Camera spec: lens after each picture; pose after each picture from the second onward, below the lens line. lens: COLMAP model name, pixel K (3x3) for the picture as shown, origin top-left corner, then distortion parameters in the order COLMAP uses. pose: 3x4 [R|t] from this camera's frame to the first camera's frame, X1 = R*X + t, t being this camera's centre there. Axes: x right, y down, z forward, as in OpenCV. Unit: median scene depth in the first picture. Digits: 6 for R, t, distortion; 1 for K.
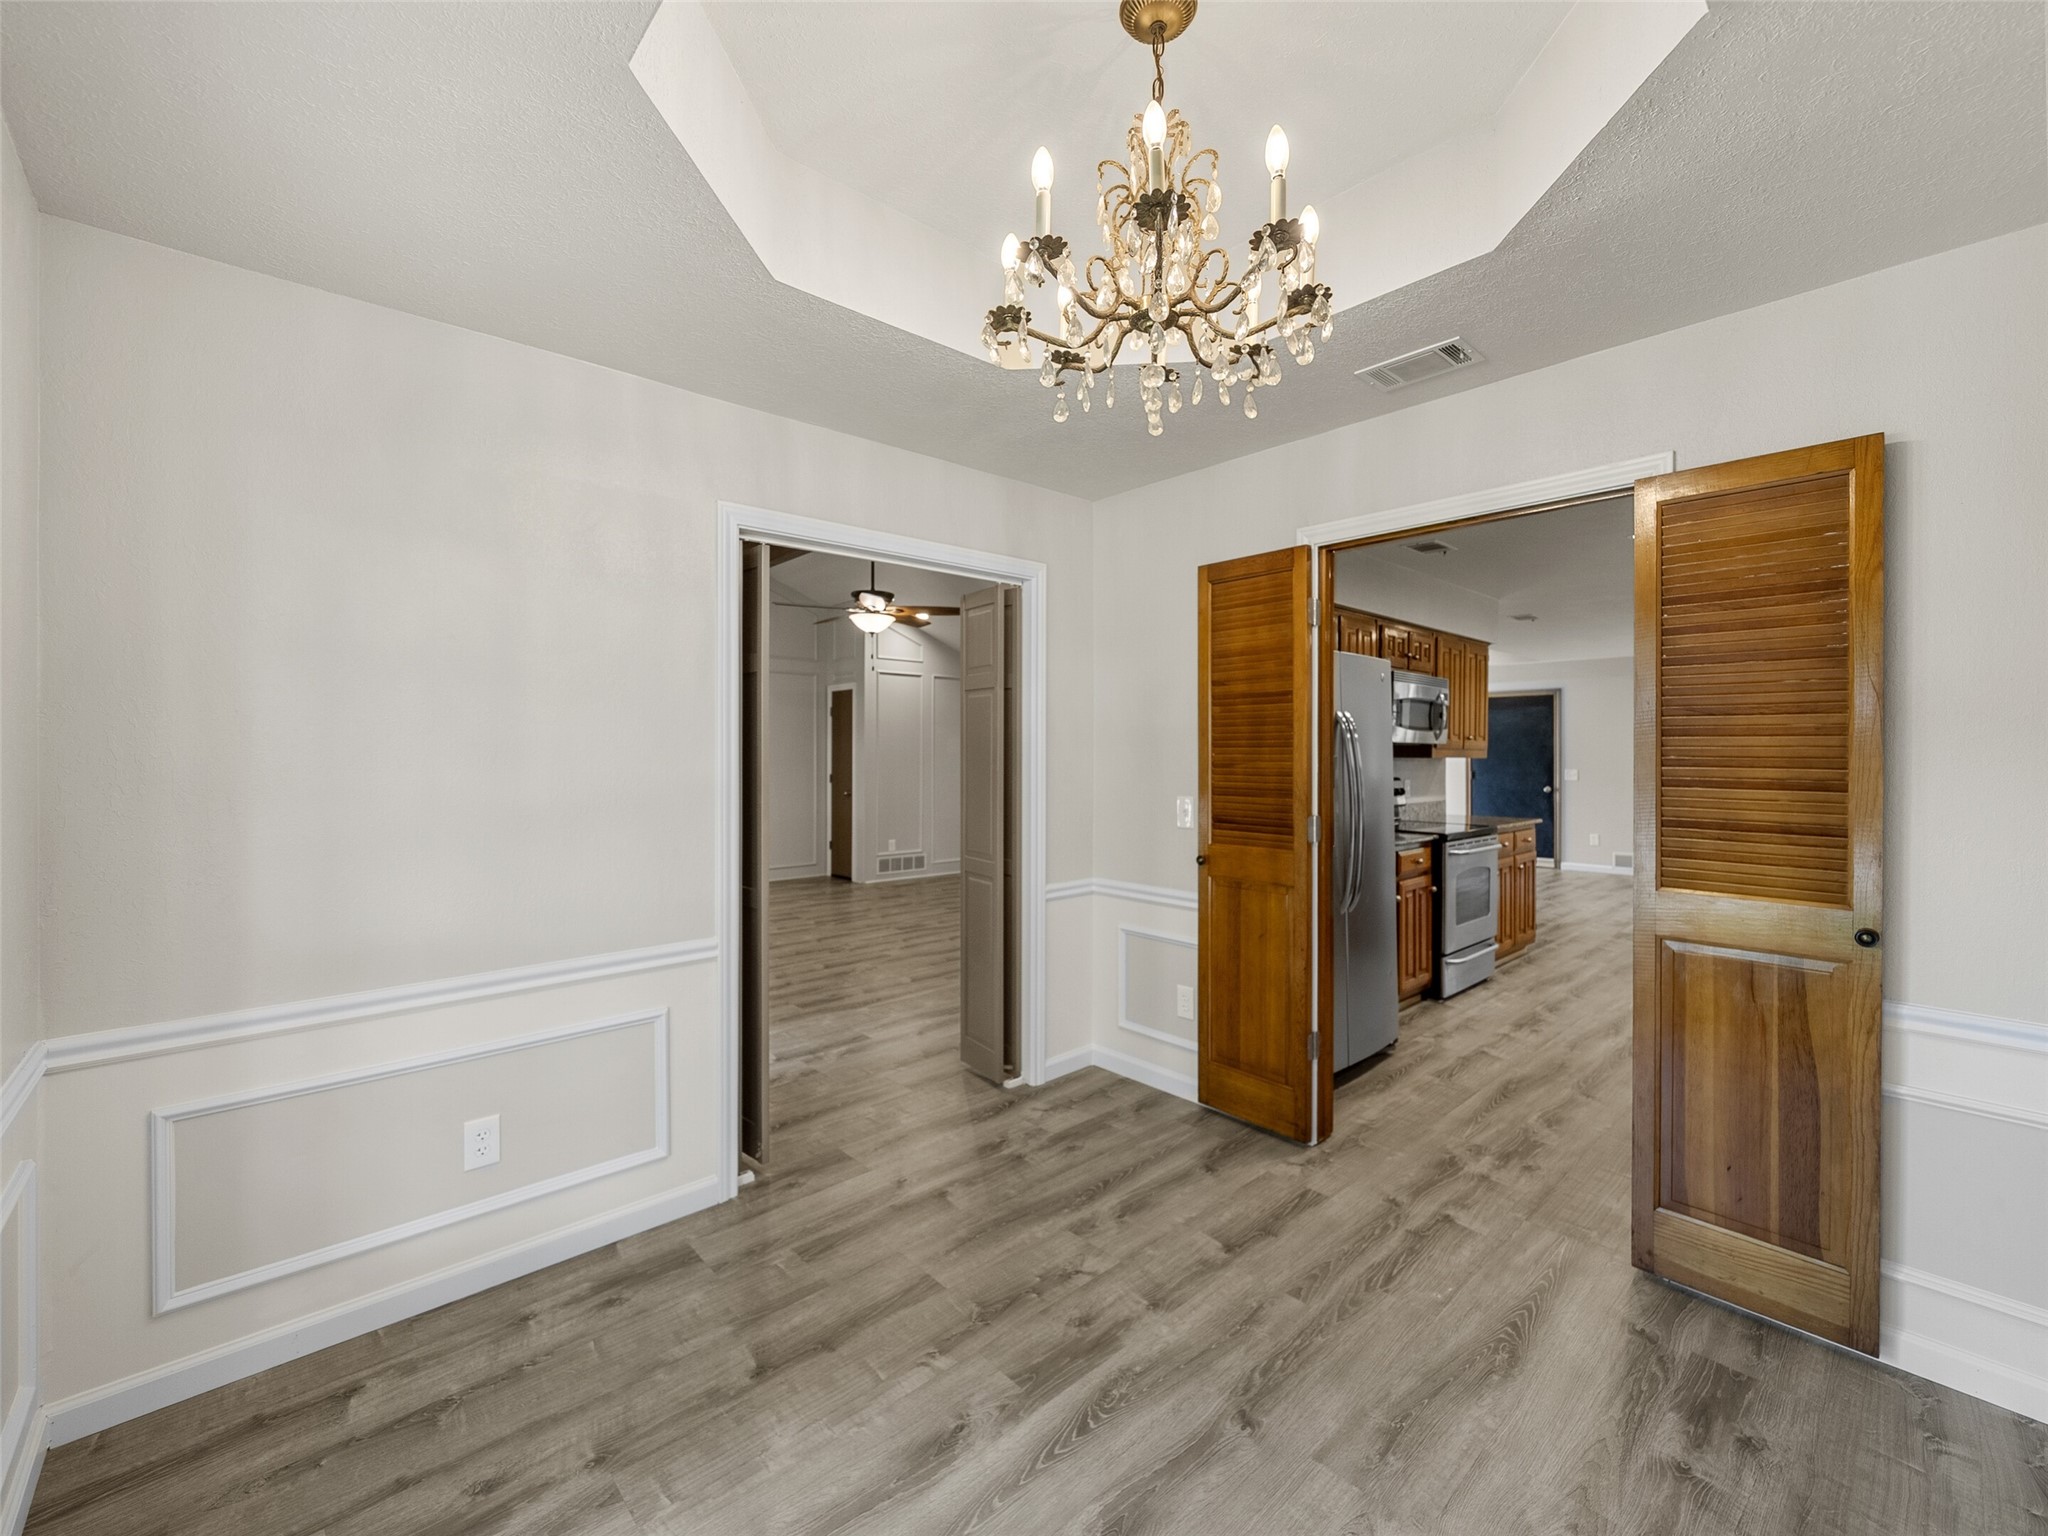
lens RADIAL K [[840.5, 0, 1027.2], [0, 840.5, 751.8], [0, 0, 1]] dist [-0.002687, -0.000233]
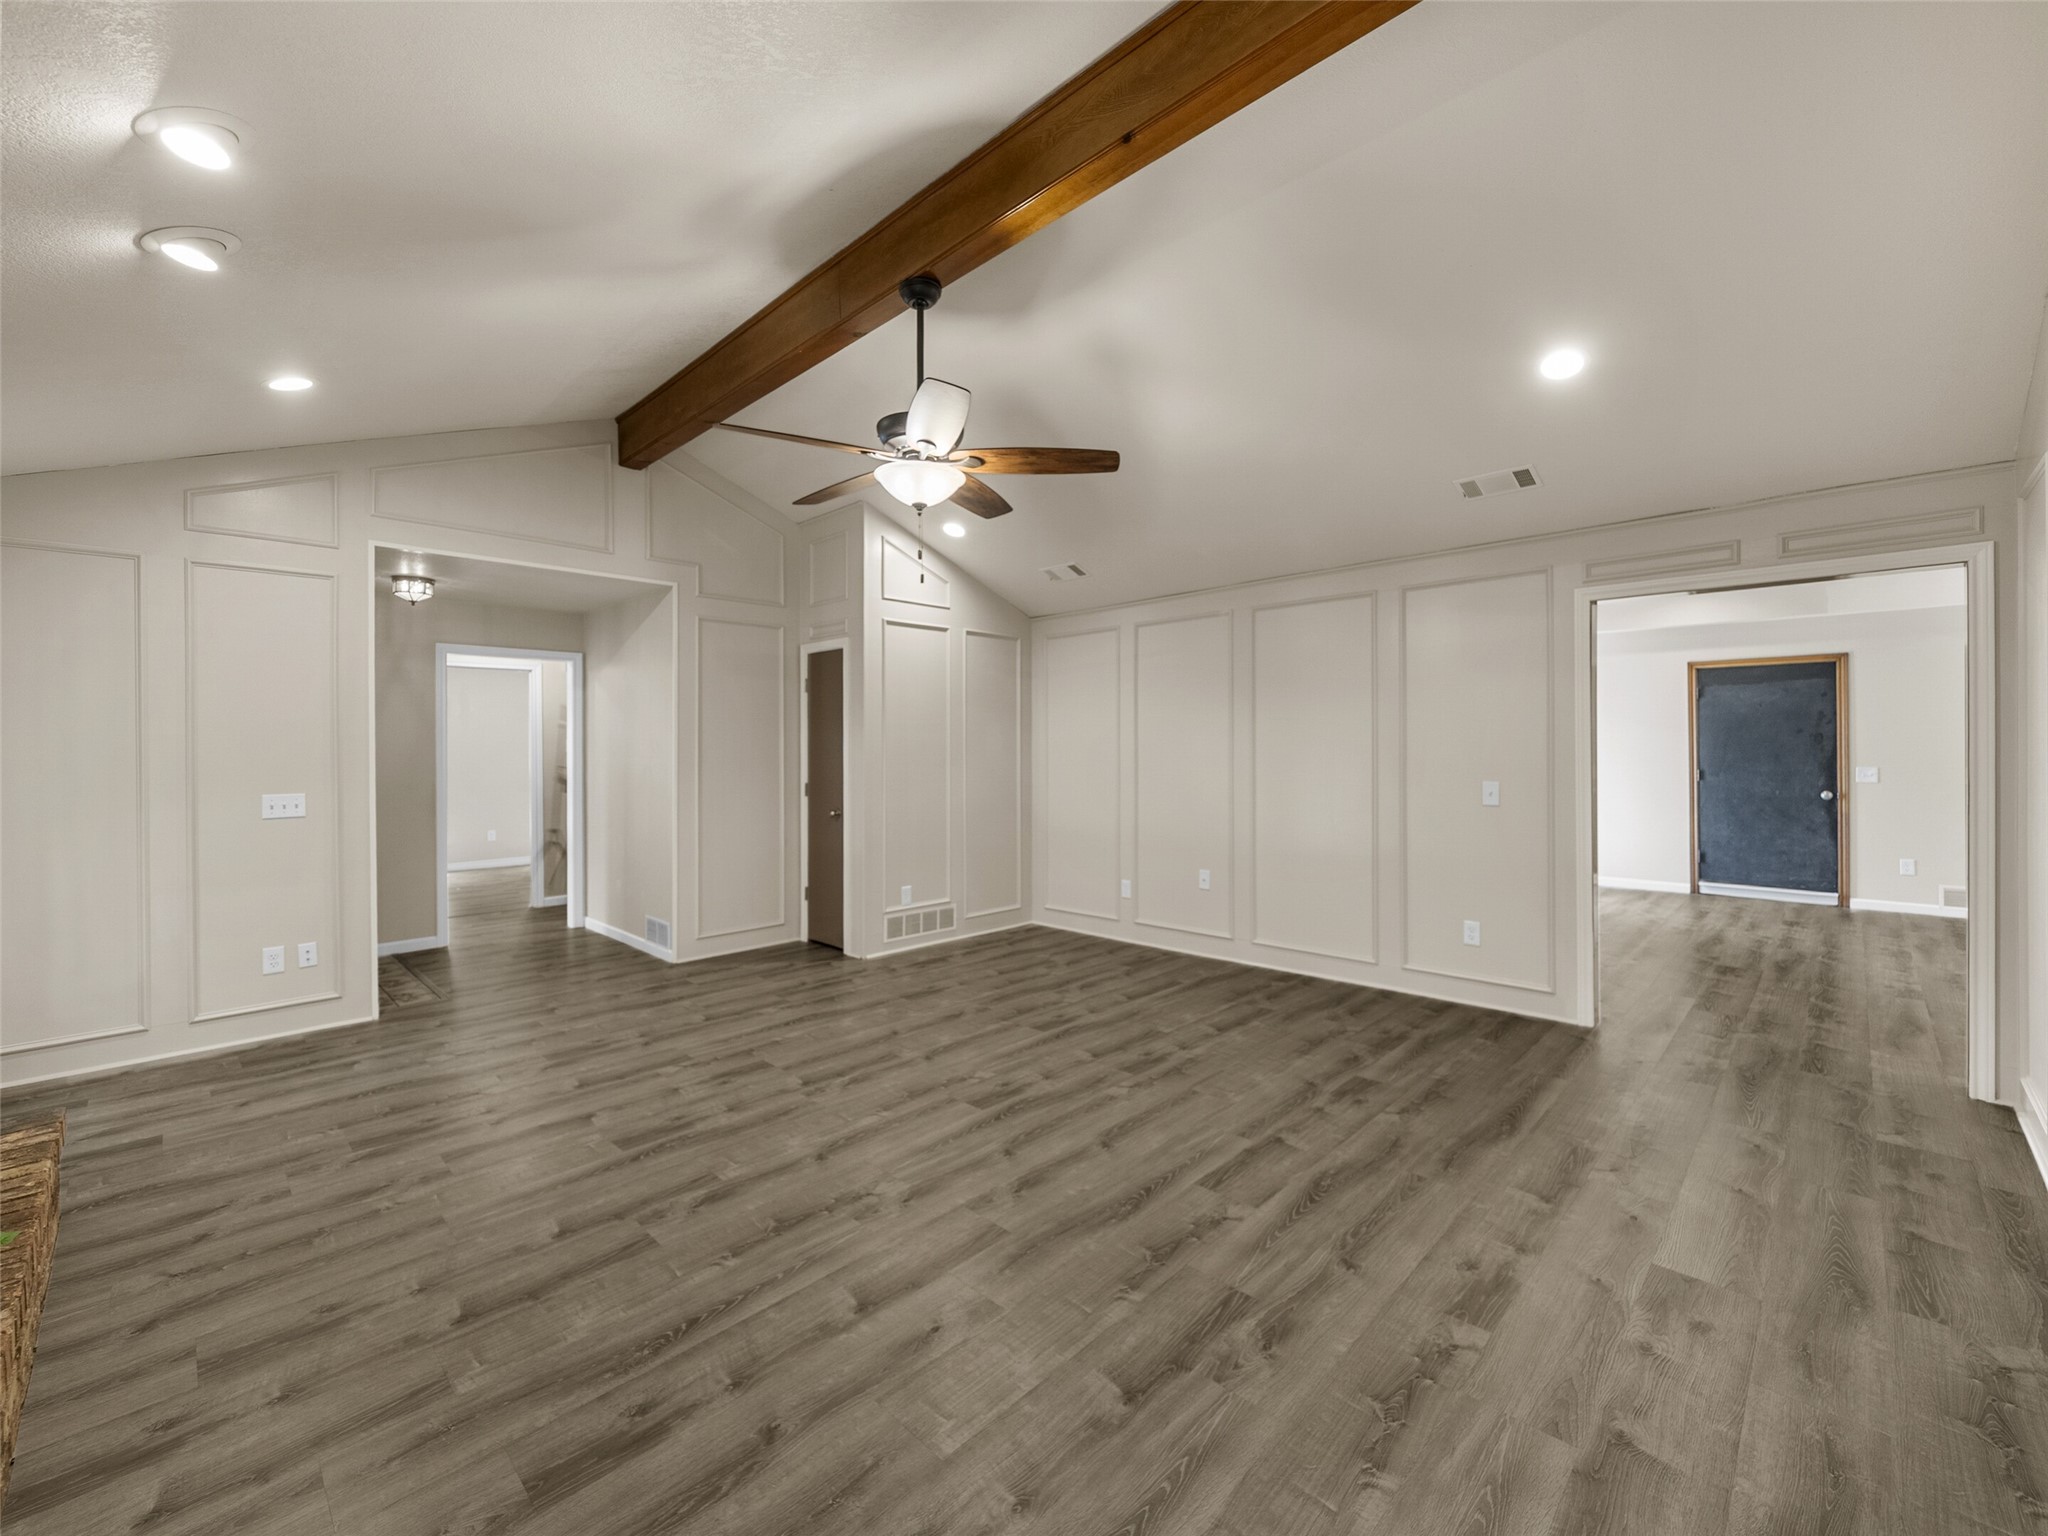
lens RADIAL K [[840.5, 0, 1021.6], [0, 840.5, 749.6], [0, 0, 1]] dist [-0.002687, -0.000233]
pose [[0.998248, -0.005699, 0.058901, -0.108297], [0.005447, 0.999975, 0.004445, -0.000900], [-0.058925, -0.004117, 0.998254, 0.353307]]
